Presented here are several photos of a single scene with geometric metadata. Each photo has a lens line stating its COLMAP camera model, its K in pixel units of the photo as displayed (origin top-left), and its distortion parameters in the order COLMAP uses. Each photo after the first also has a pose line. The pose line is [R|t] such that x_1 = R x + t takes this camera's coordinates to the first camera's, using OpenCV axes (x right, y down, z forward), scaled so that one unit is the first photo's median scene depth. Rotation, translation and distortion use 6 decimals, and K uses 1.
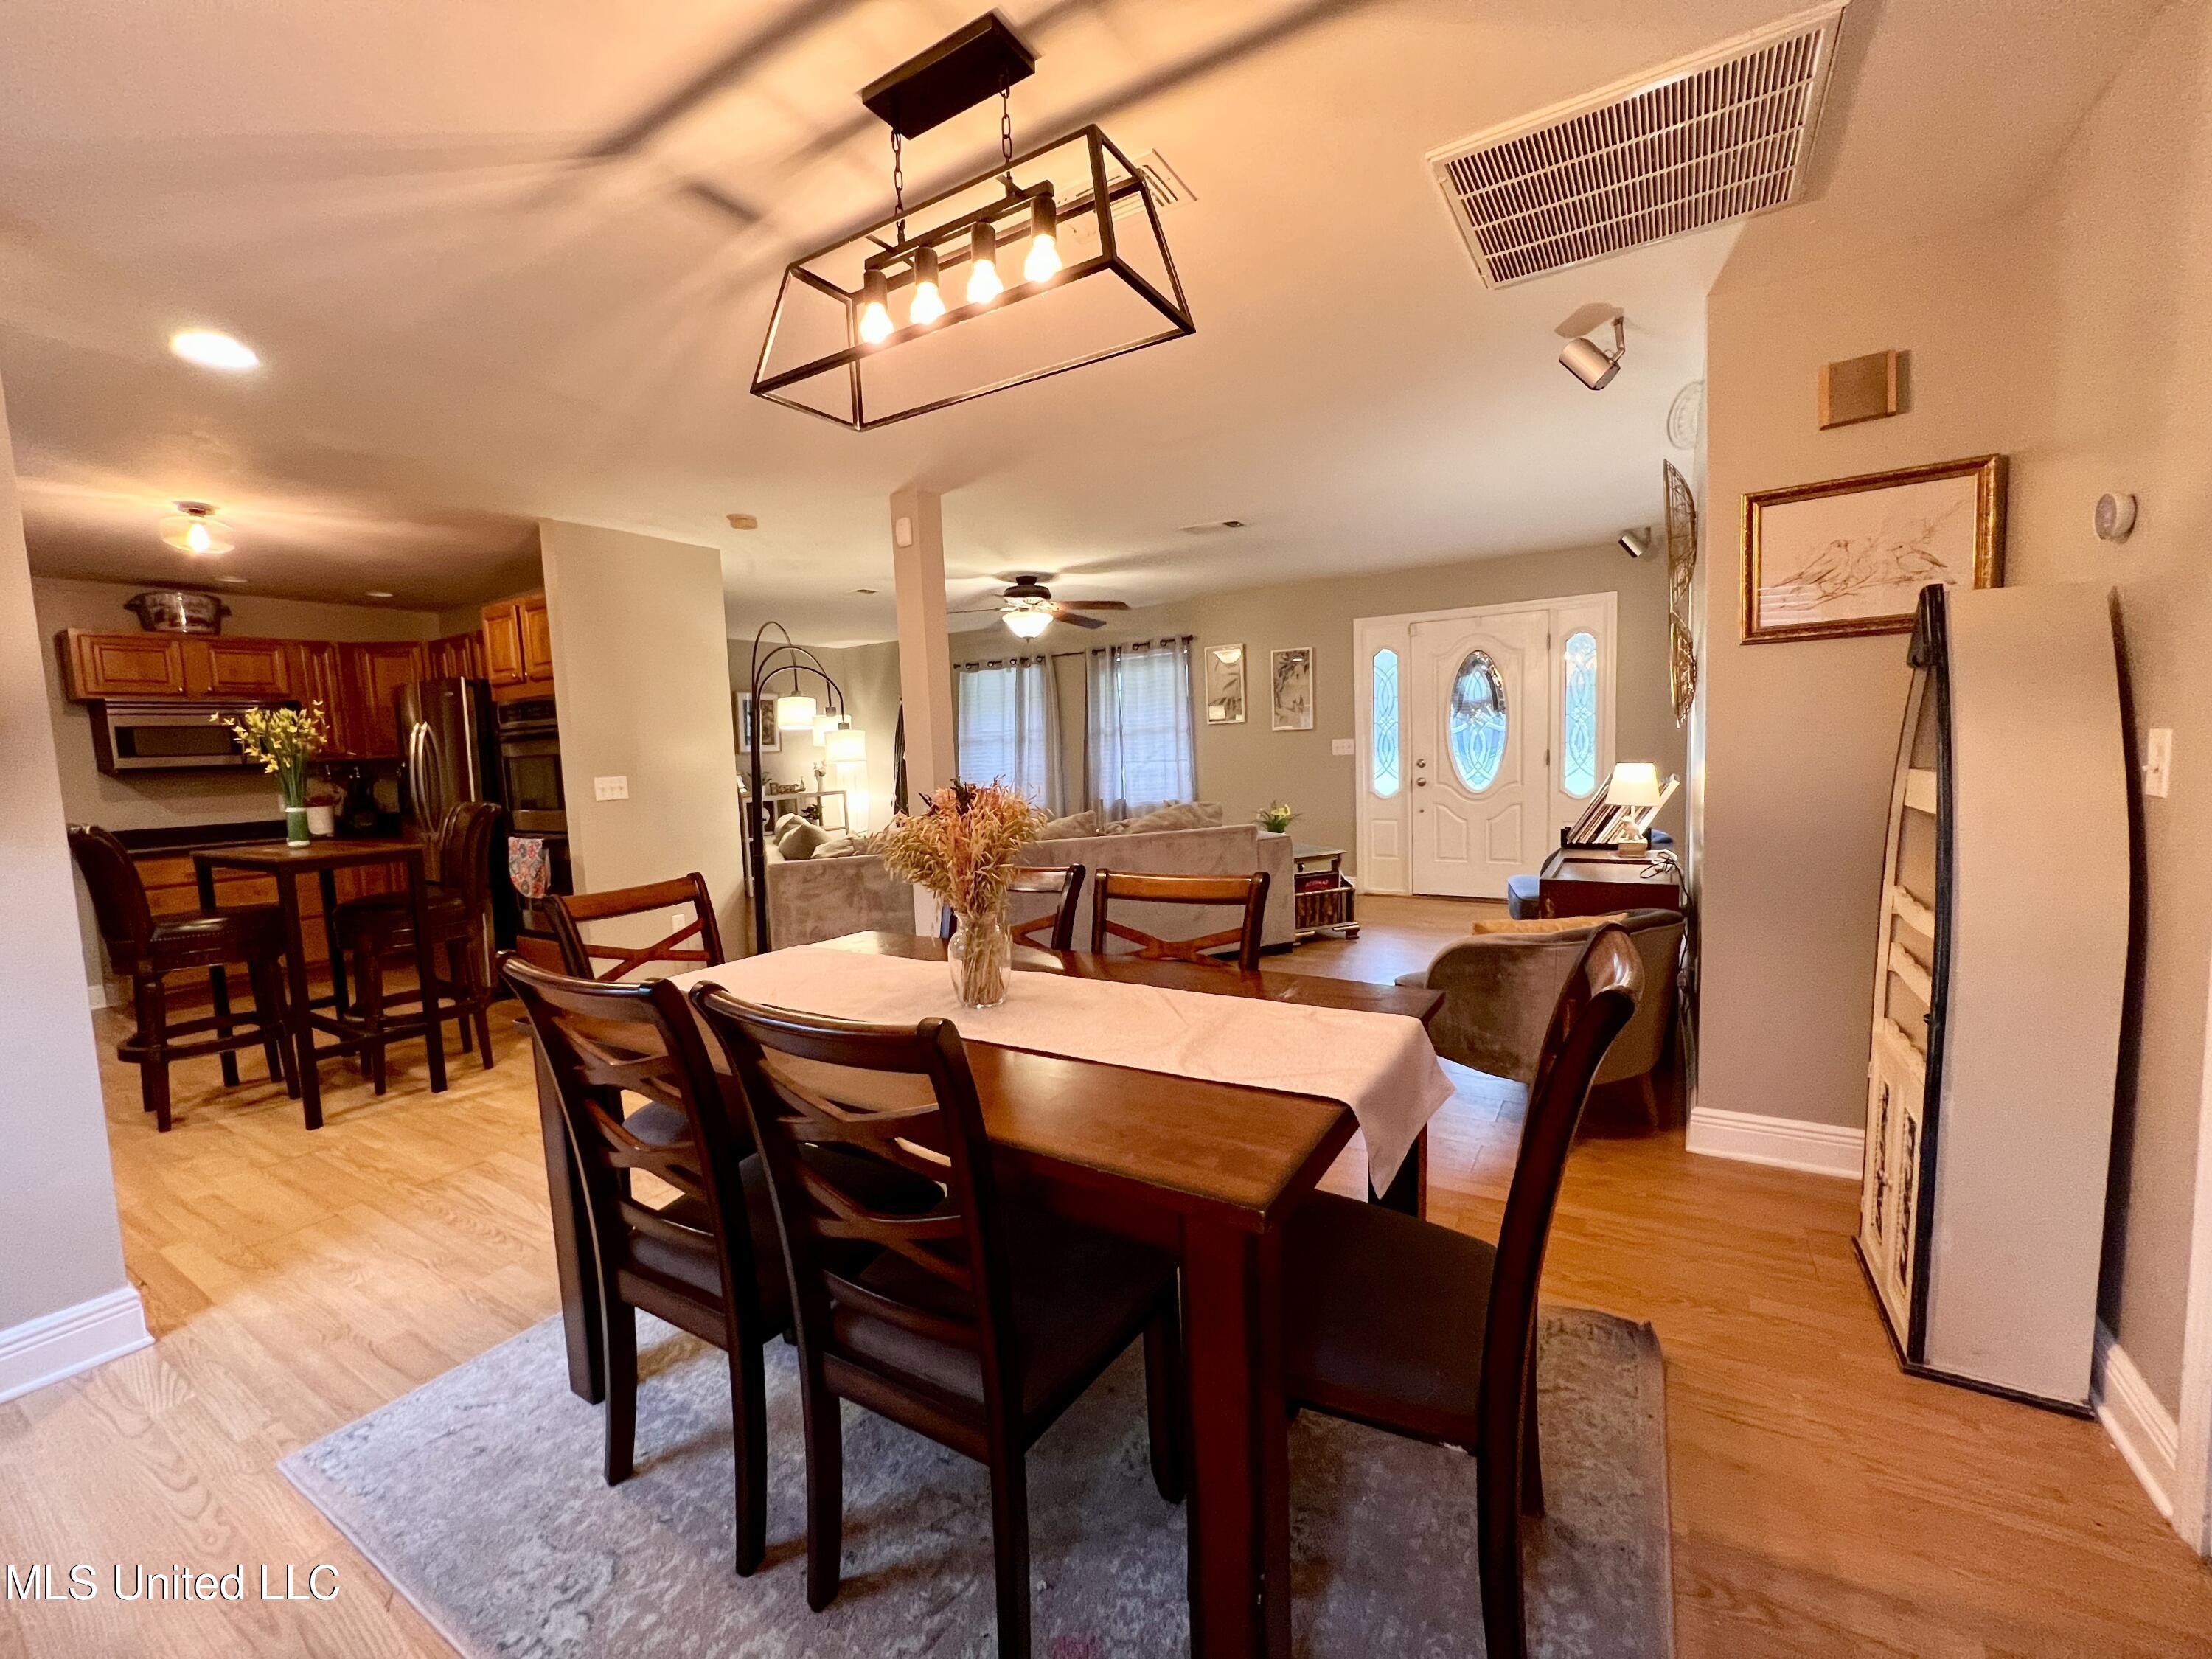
lens RADIAL K [[885.8, 0, 1104.6], [0, 885.8, 820.2], [0, 0, 1]] dist [-0.000843, 0.000038]
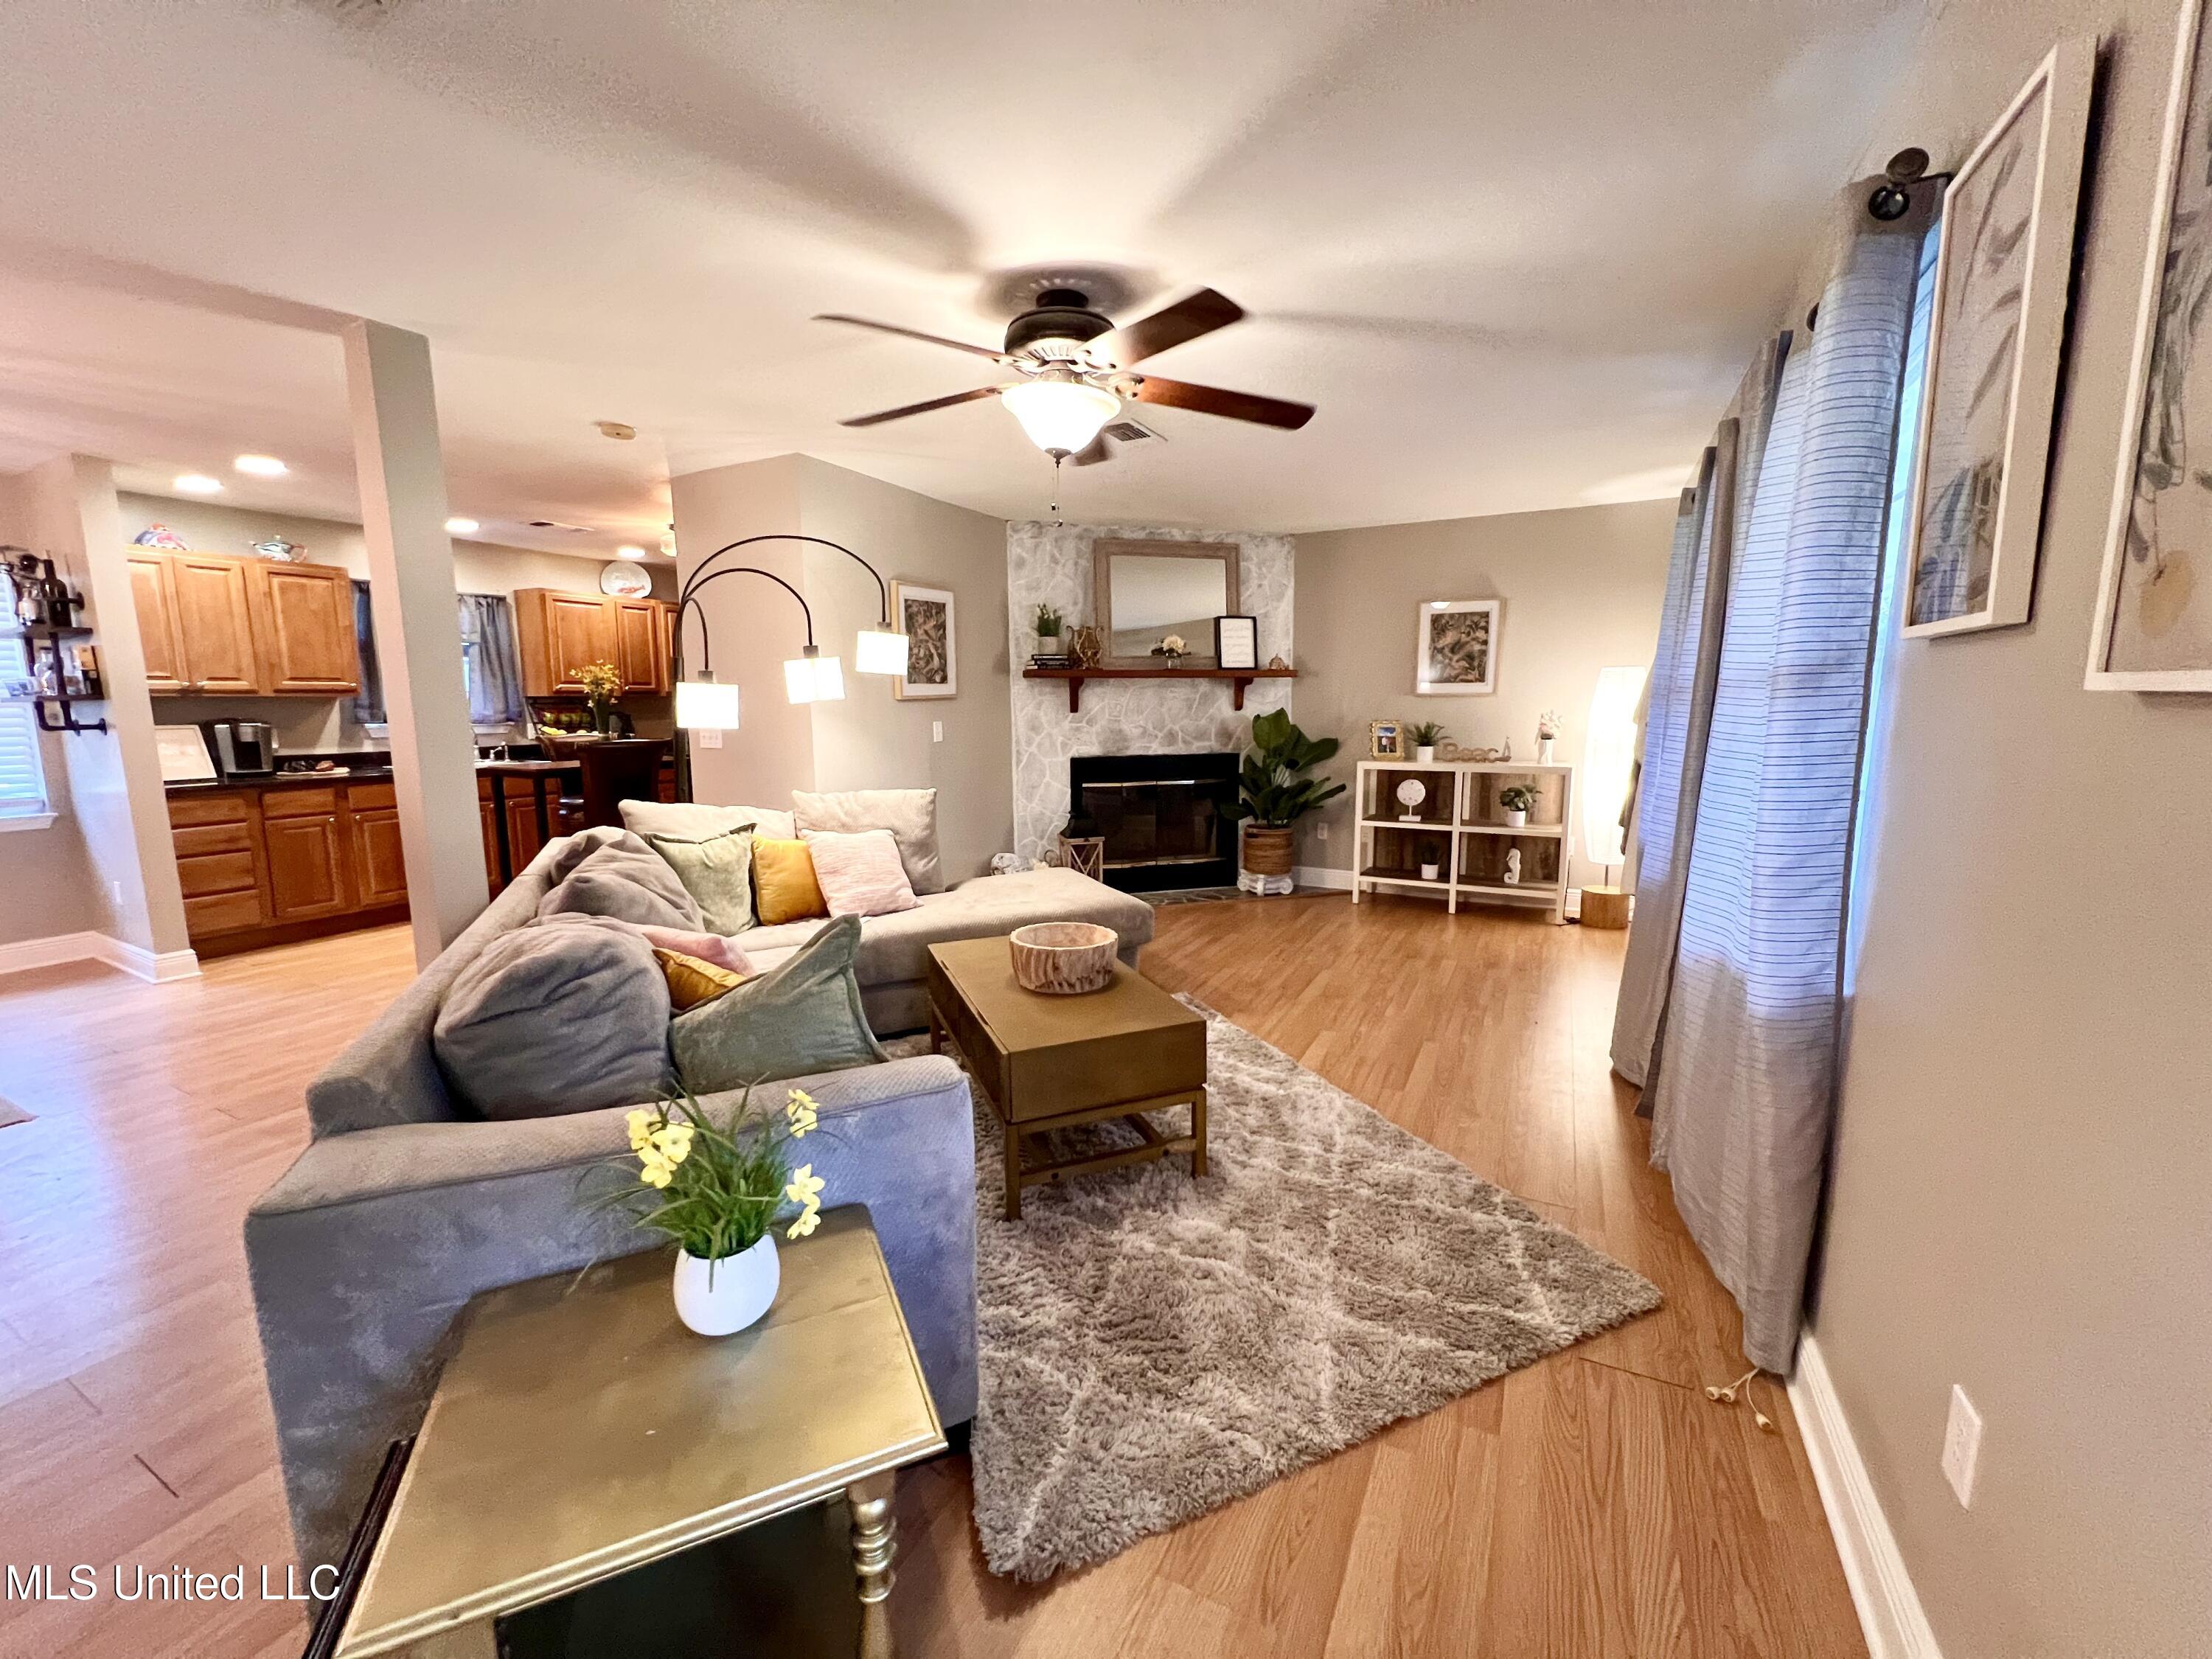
lens RADIAL K [[885.8, 0, 1100.0], [0, 885.8, 825.0], [0, 0, 1]] dist [-0.000843, 0.000038]
pose [[0.059080, 0.181971, -0.981527, 0.351549], [-0.078122, 0.981072, 0.177184, -0.110637], [0.995192, 0.066211, 0.072178, 1.002055]]
